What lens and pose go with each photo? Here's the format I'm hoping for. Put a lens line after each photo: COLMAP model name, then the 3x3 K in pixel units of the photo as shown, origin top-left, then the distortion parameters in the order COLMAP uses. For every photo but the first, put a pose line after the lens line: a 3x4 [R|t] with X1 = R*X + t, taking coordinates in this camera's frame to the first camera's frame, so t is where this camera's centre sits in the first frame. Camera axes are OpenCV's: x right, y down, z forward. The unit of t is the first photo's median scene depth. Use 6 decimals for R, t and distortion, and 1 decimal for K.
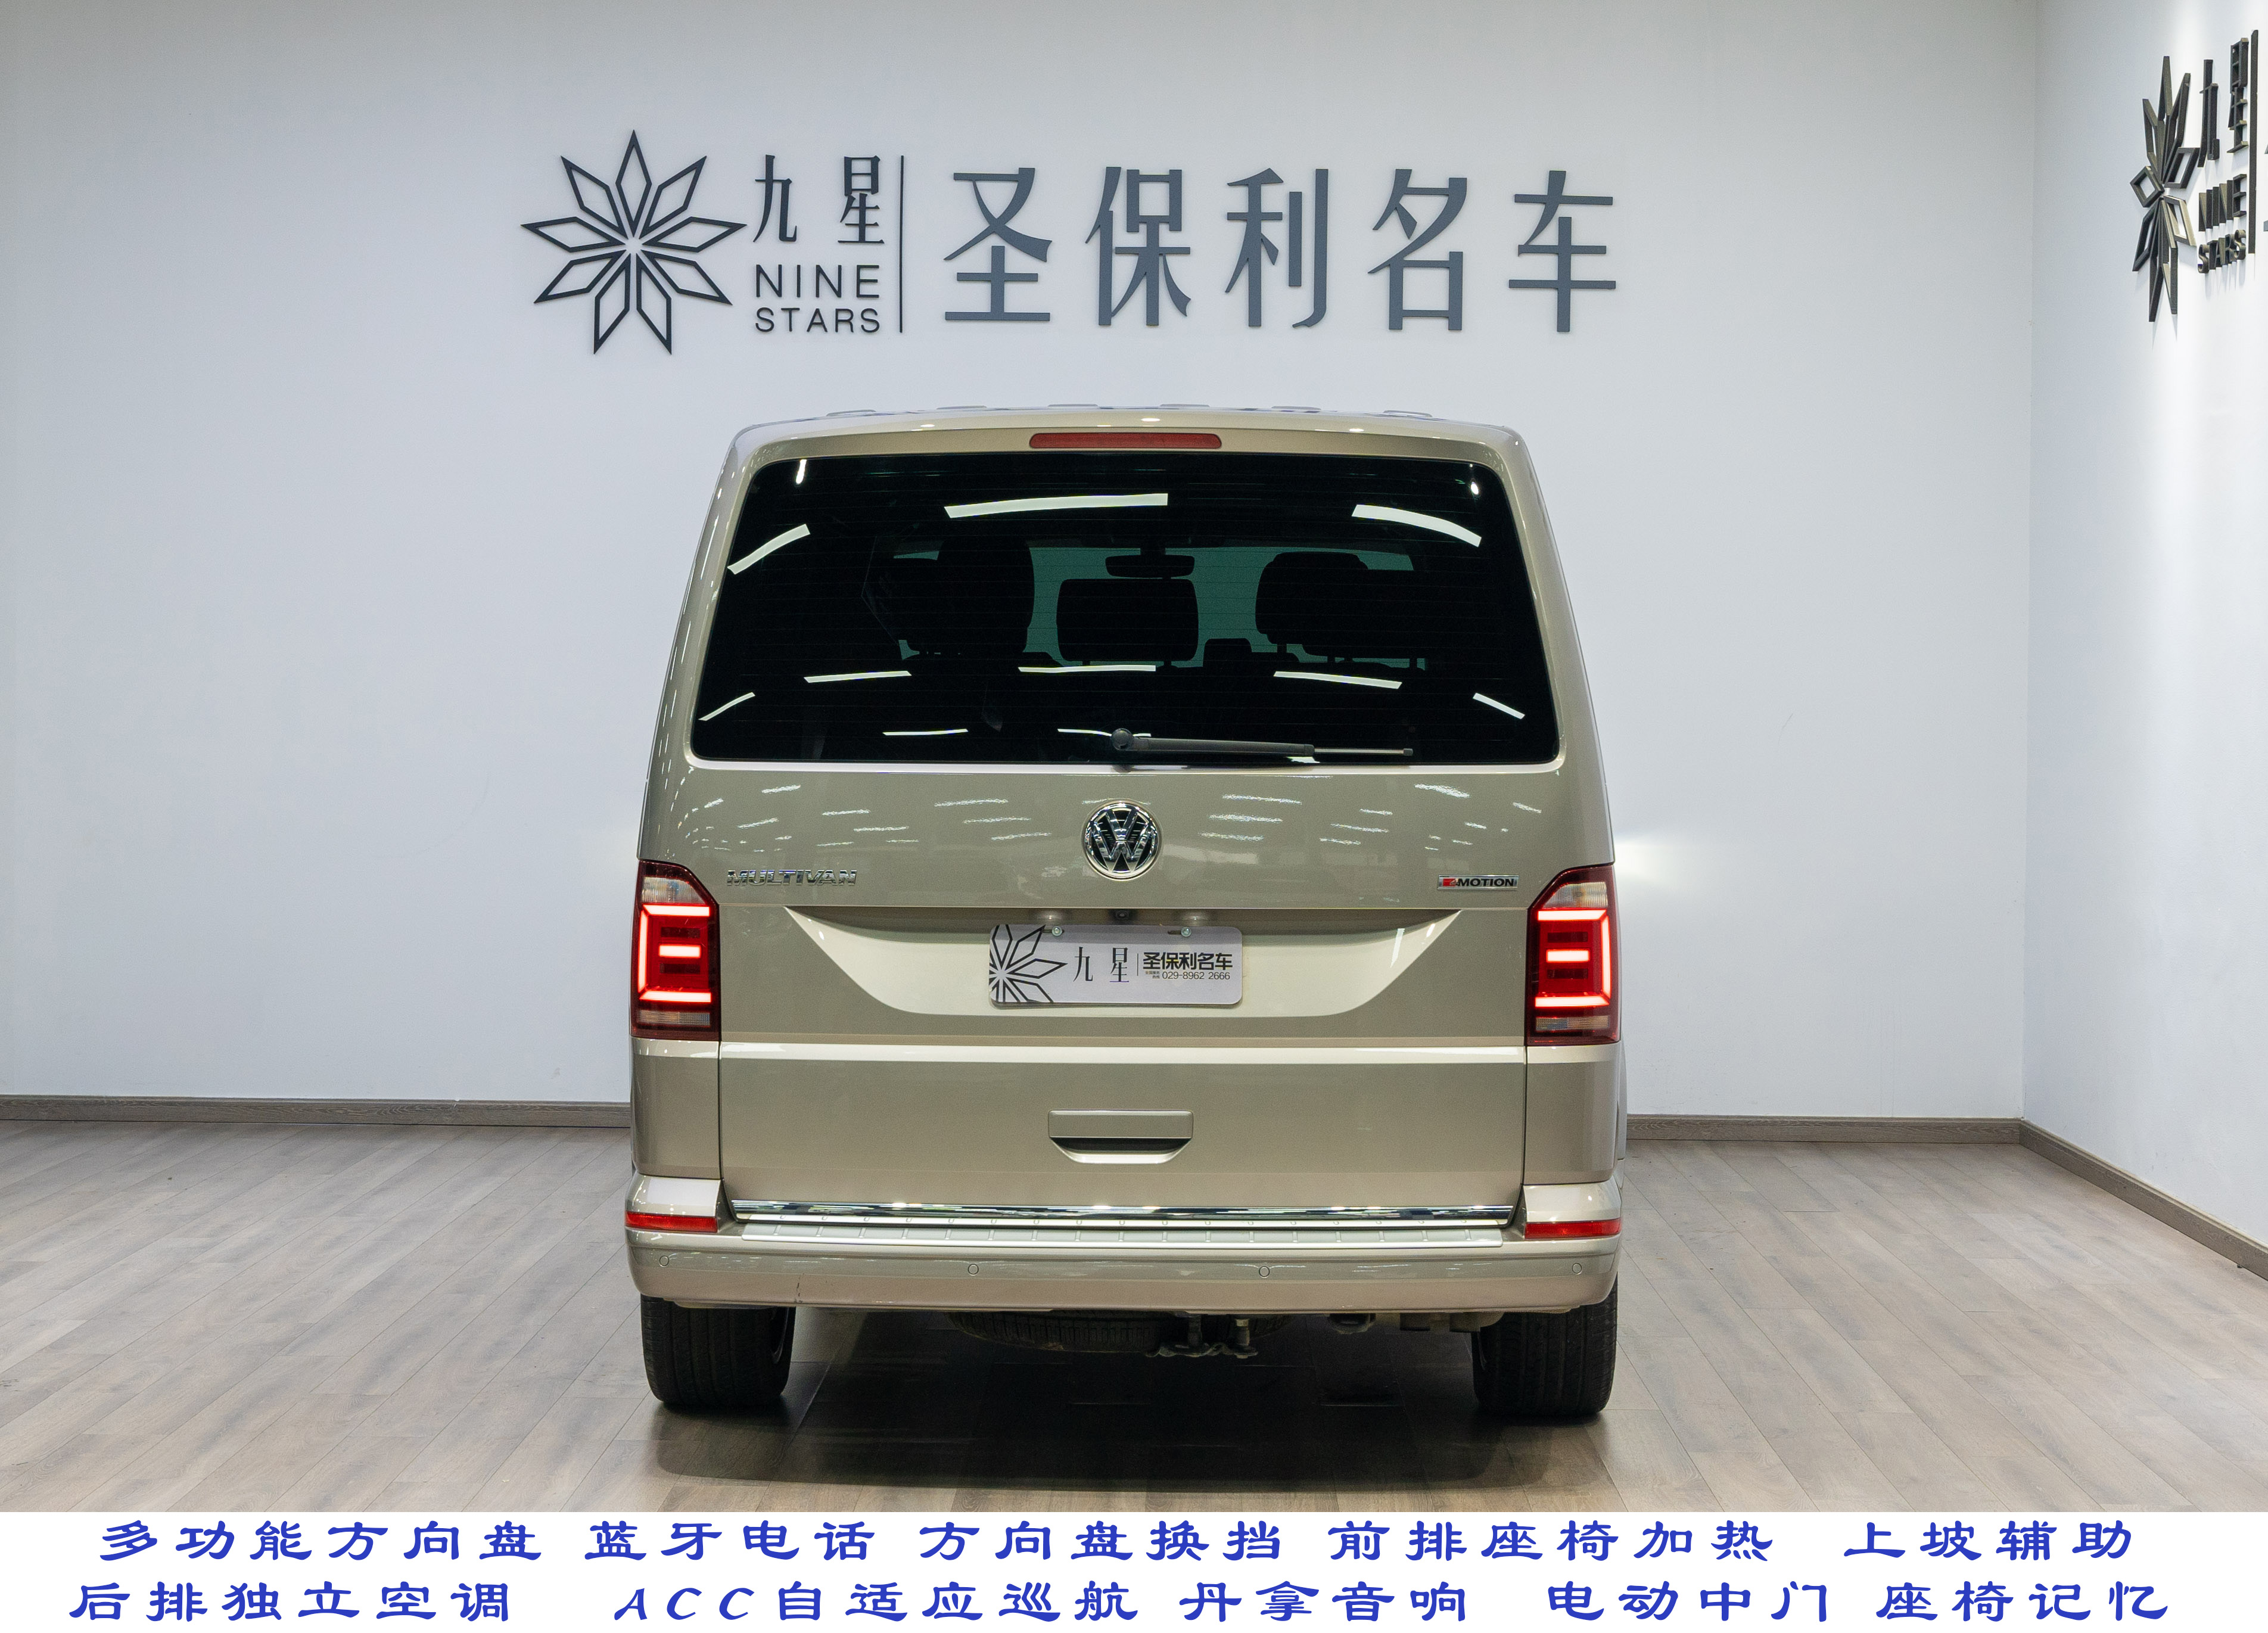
lens RADIAL K [[3931.5, 0, 1134.0], [0, 3931.5, 816.5], [0, 0, 1]] dist [0.006771, -0.041662]
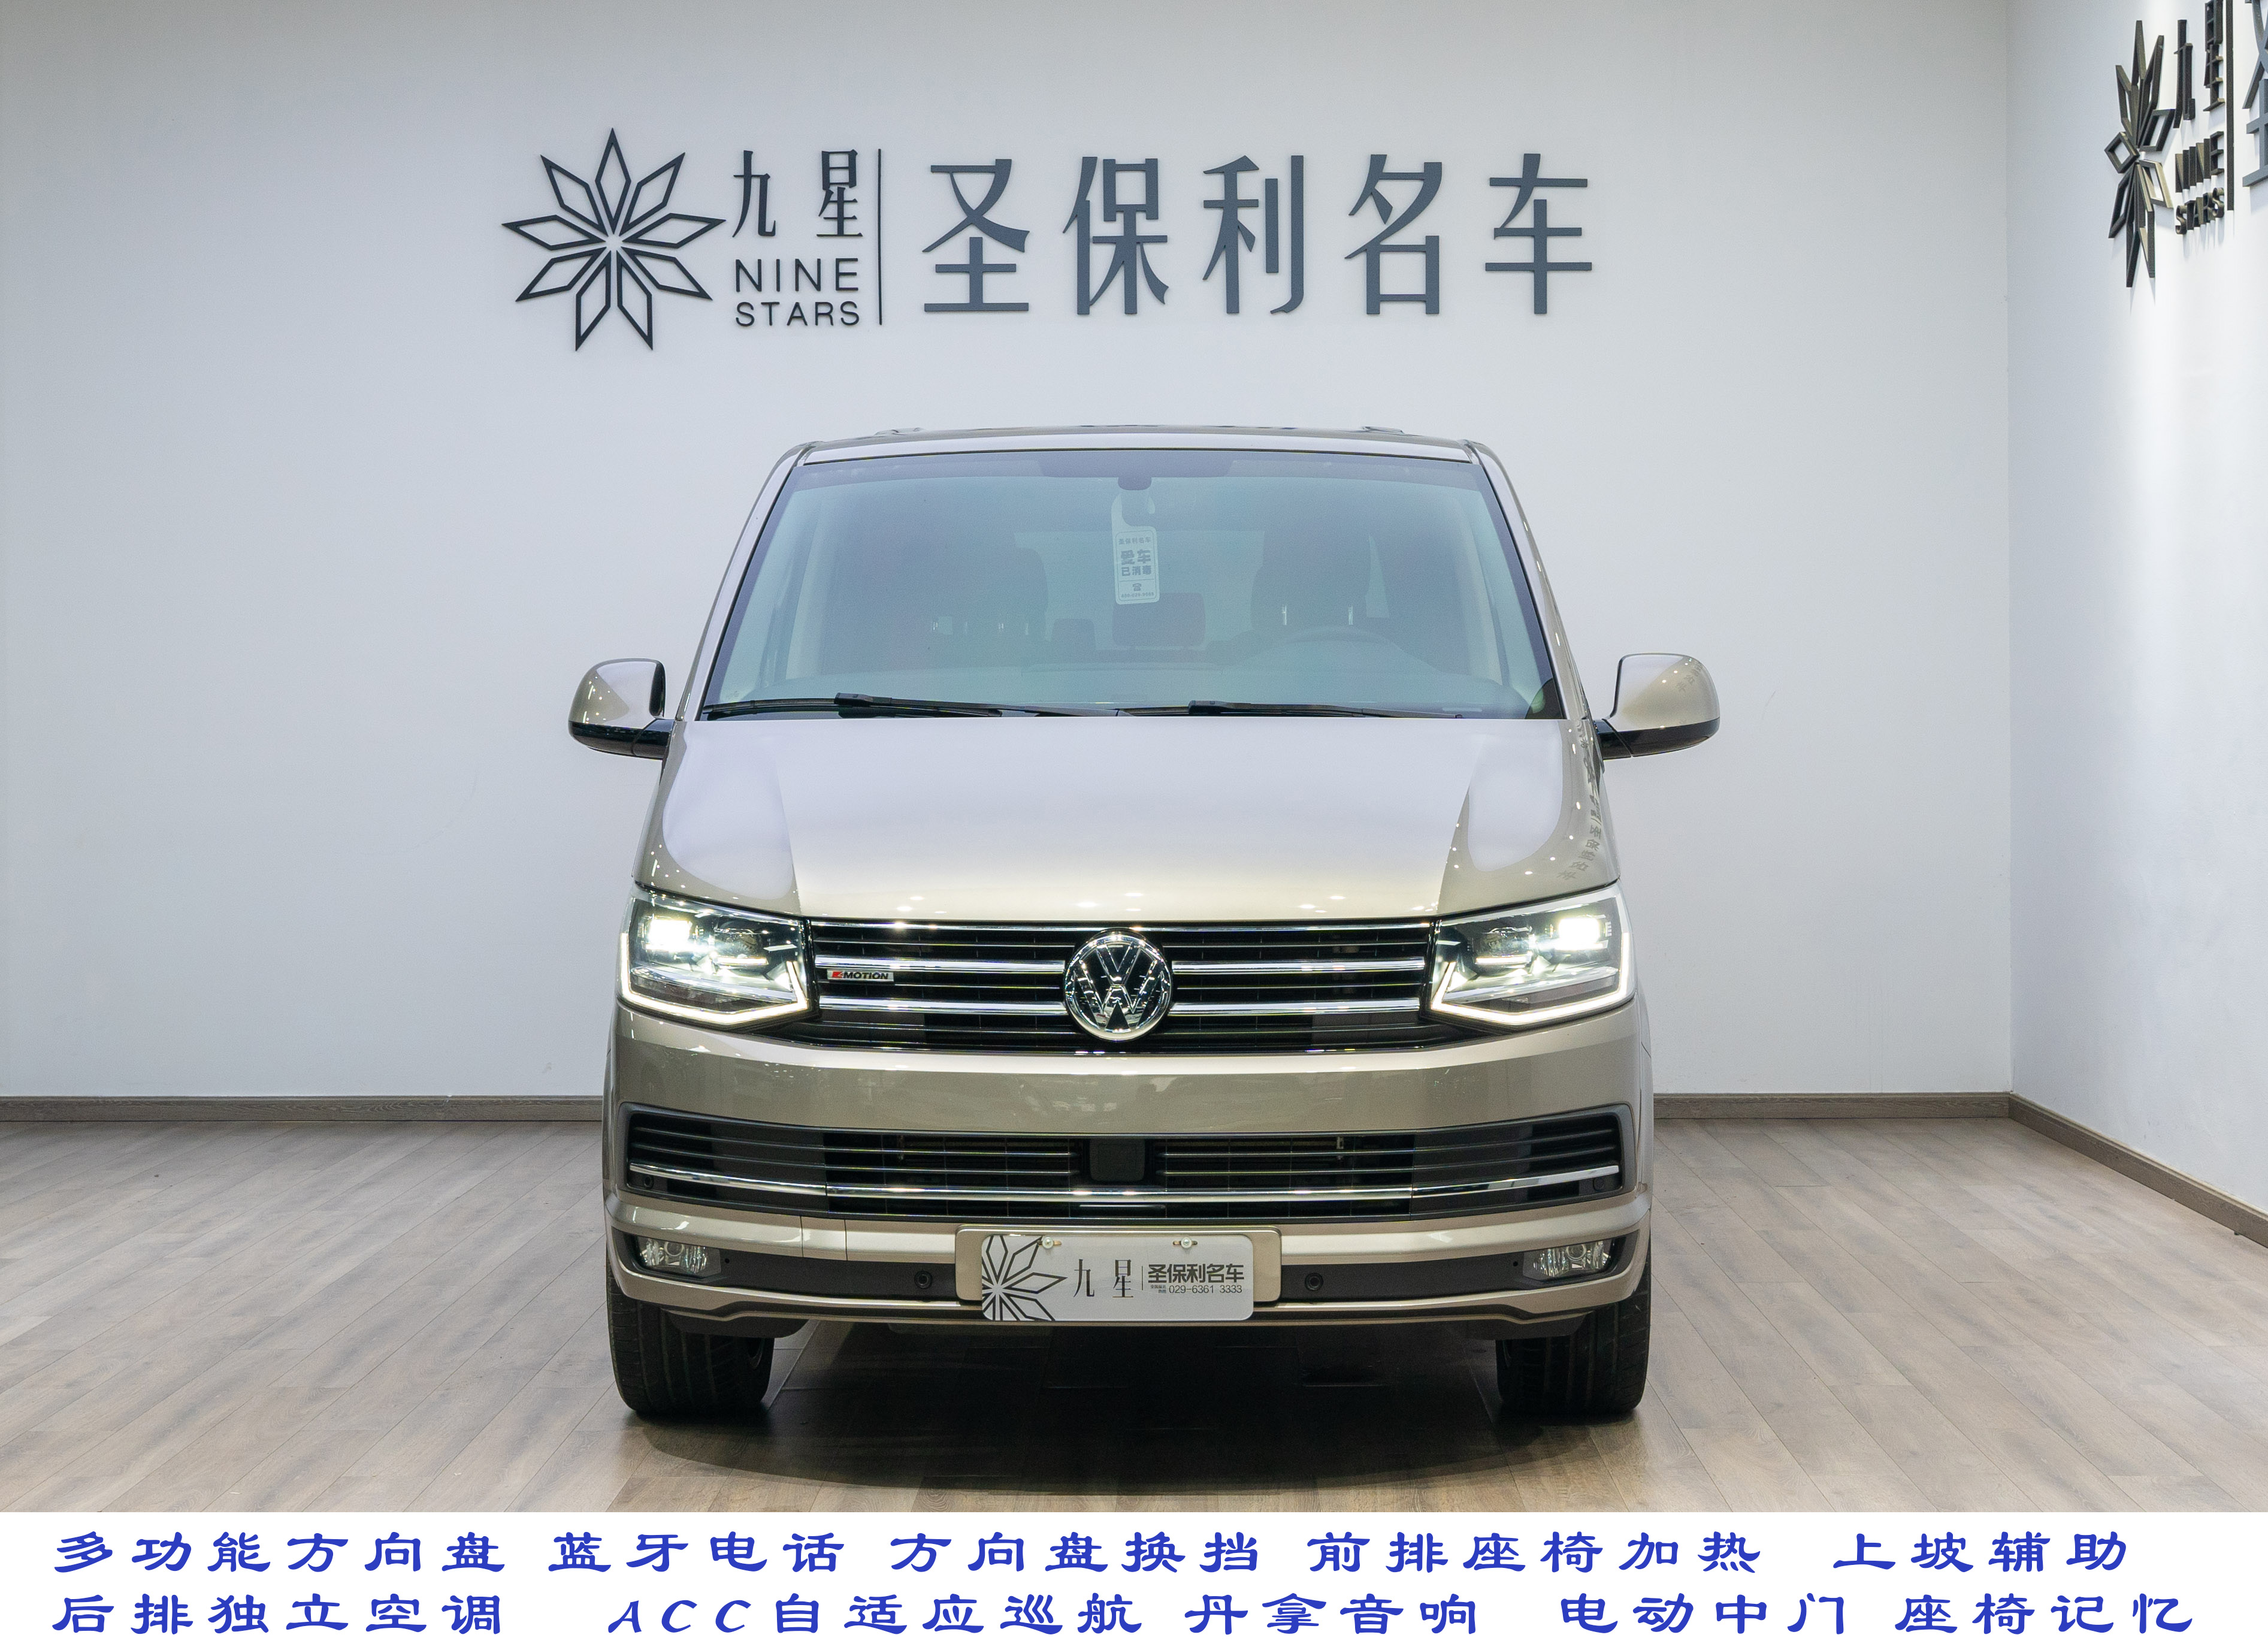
lens RADIAL K [[3724.3, 0, 1123.5], [0, 3724.3, 797.3], [0, 0, 1]] dist [-0.021108, 0.021847]
pose [[0.999865, -0.014609, -0.007522, 0.008175], [0.014525, 0.999832, -0.011156, 0.009125], [0.007684, 0.011045, 0.999909, 0.051194]]
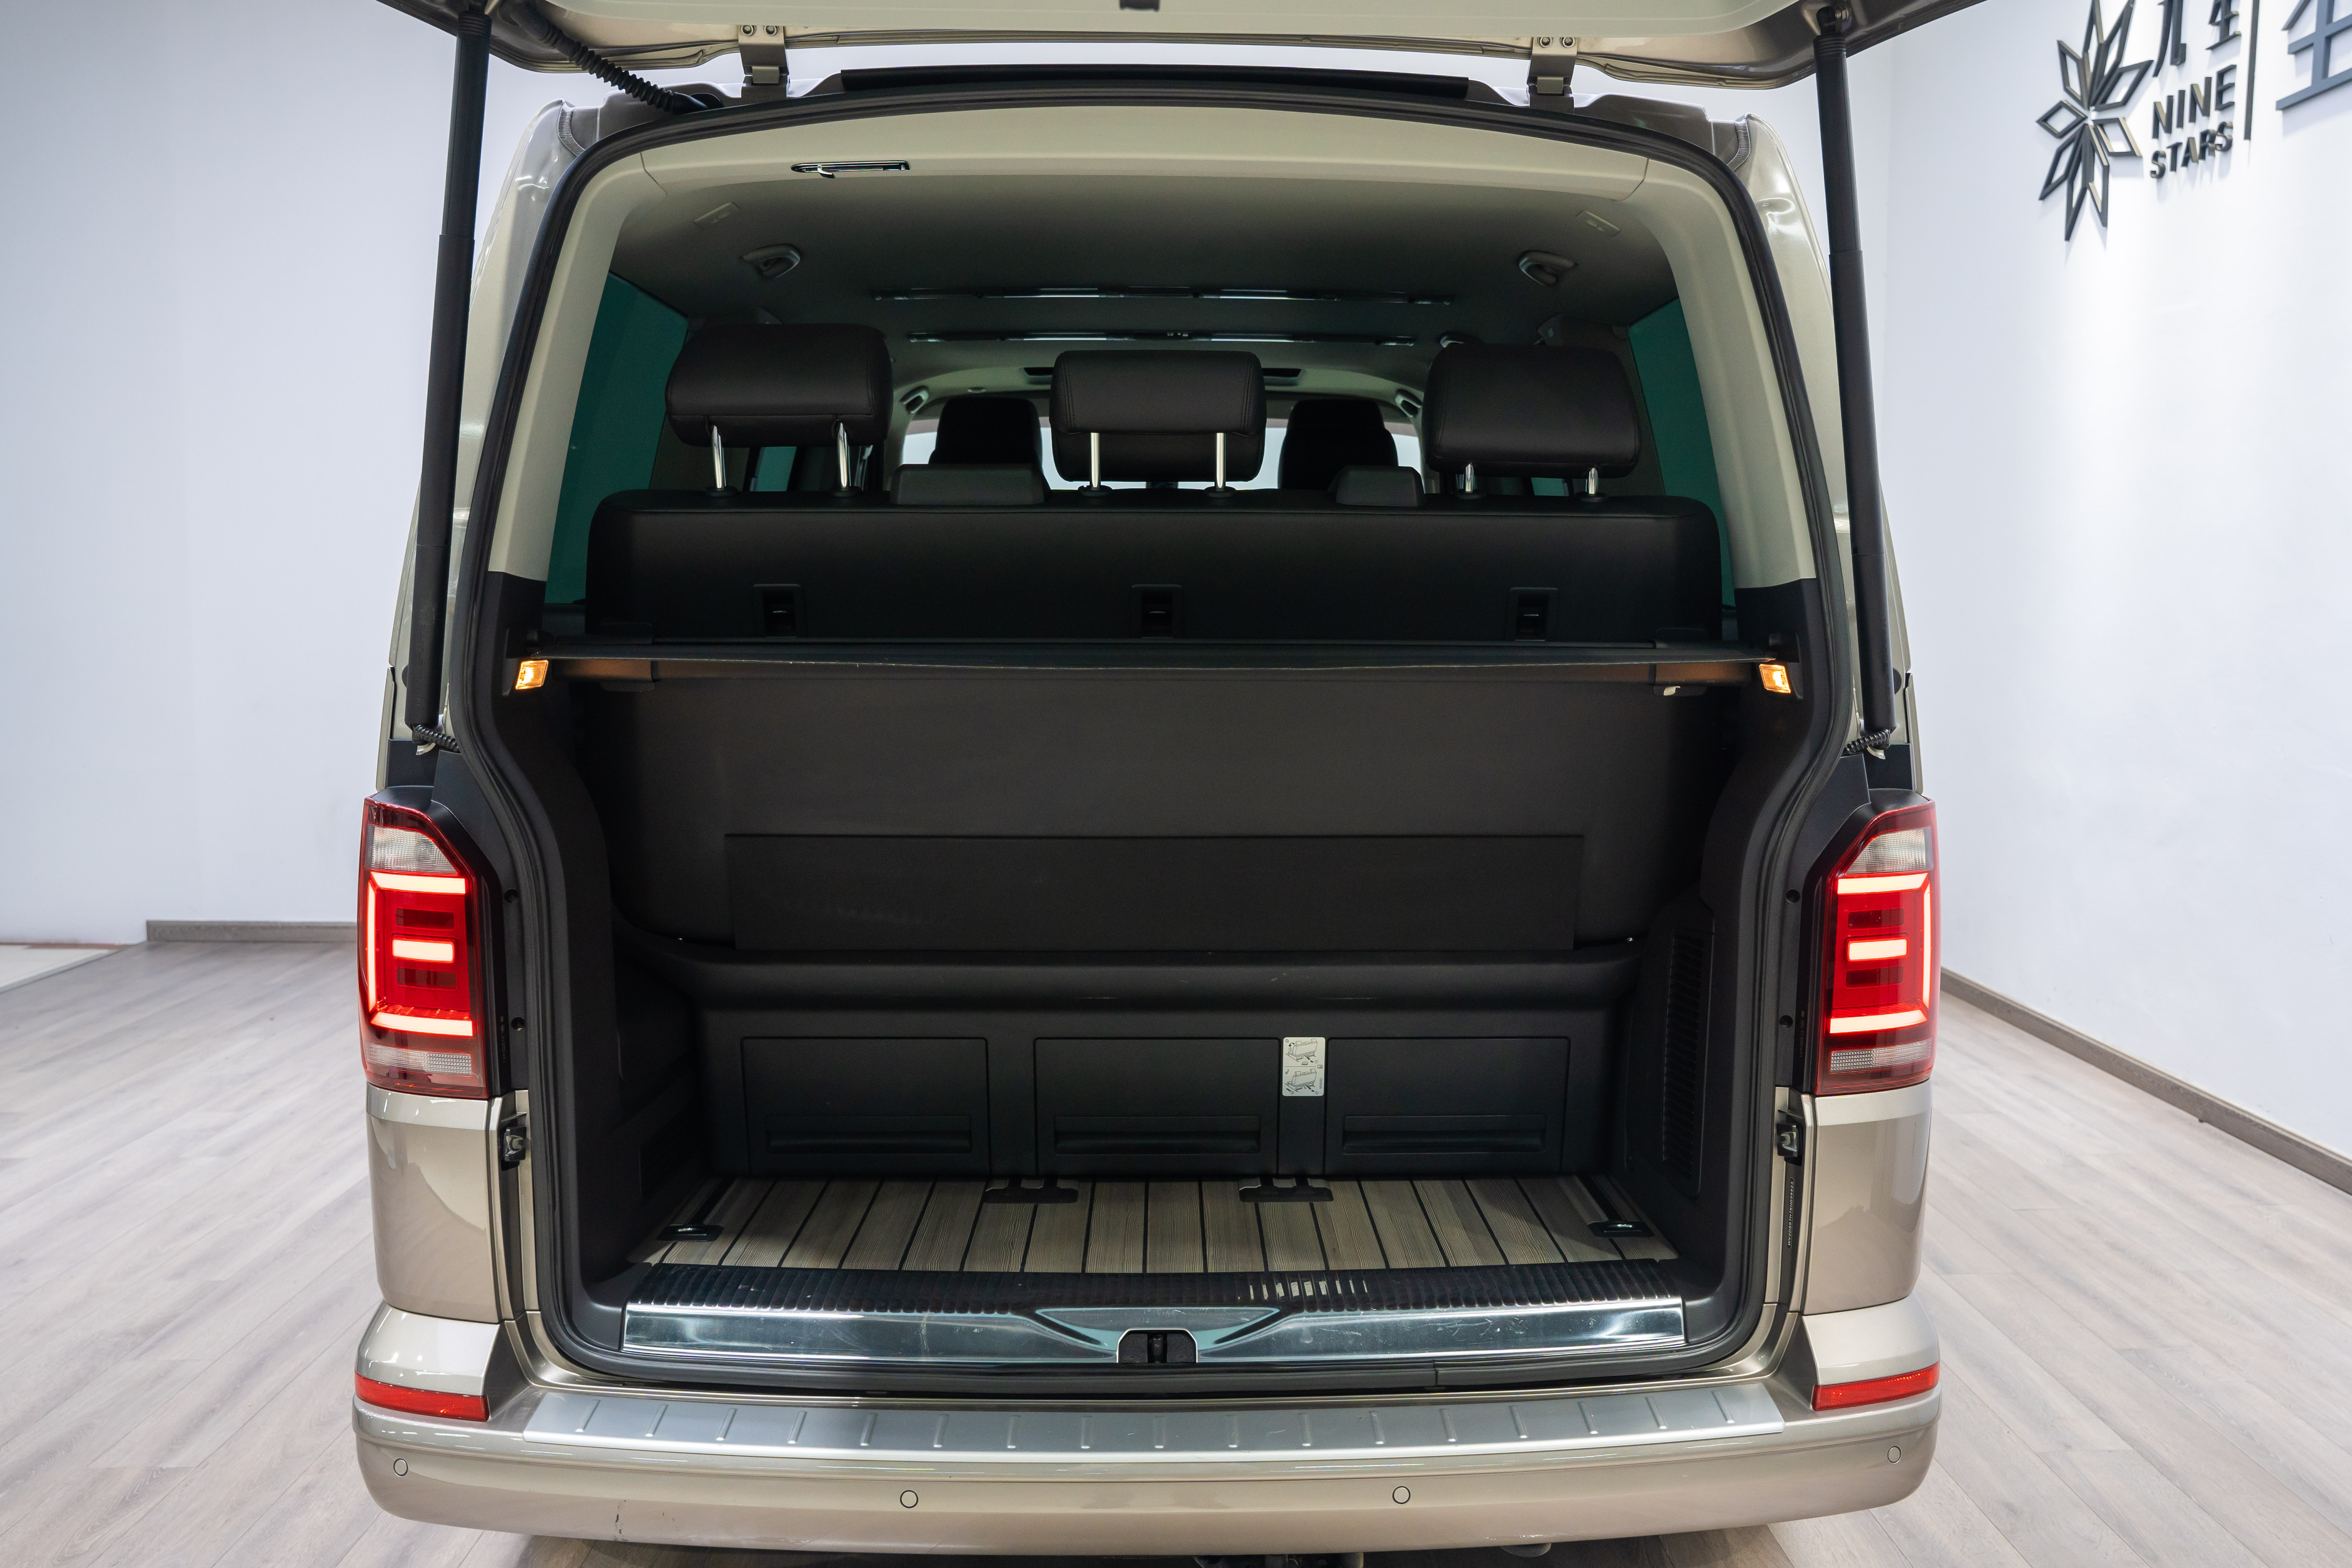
lens RADIAL K [[1869.7, 0, 1223.5], [0, 1869.7, 795.4], [0, 0, 1]] dist [-0.036640, 0.006008]
pose [[0.998651, -0.003824, 0.051783, -0.004711], [0.000275, 0.997660, 0.068371, -0.005340], [-0.051923, -0.068265, 0.996315, 0.431228]]
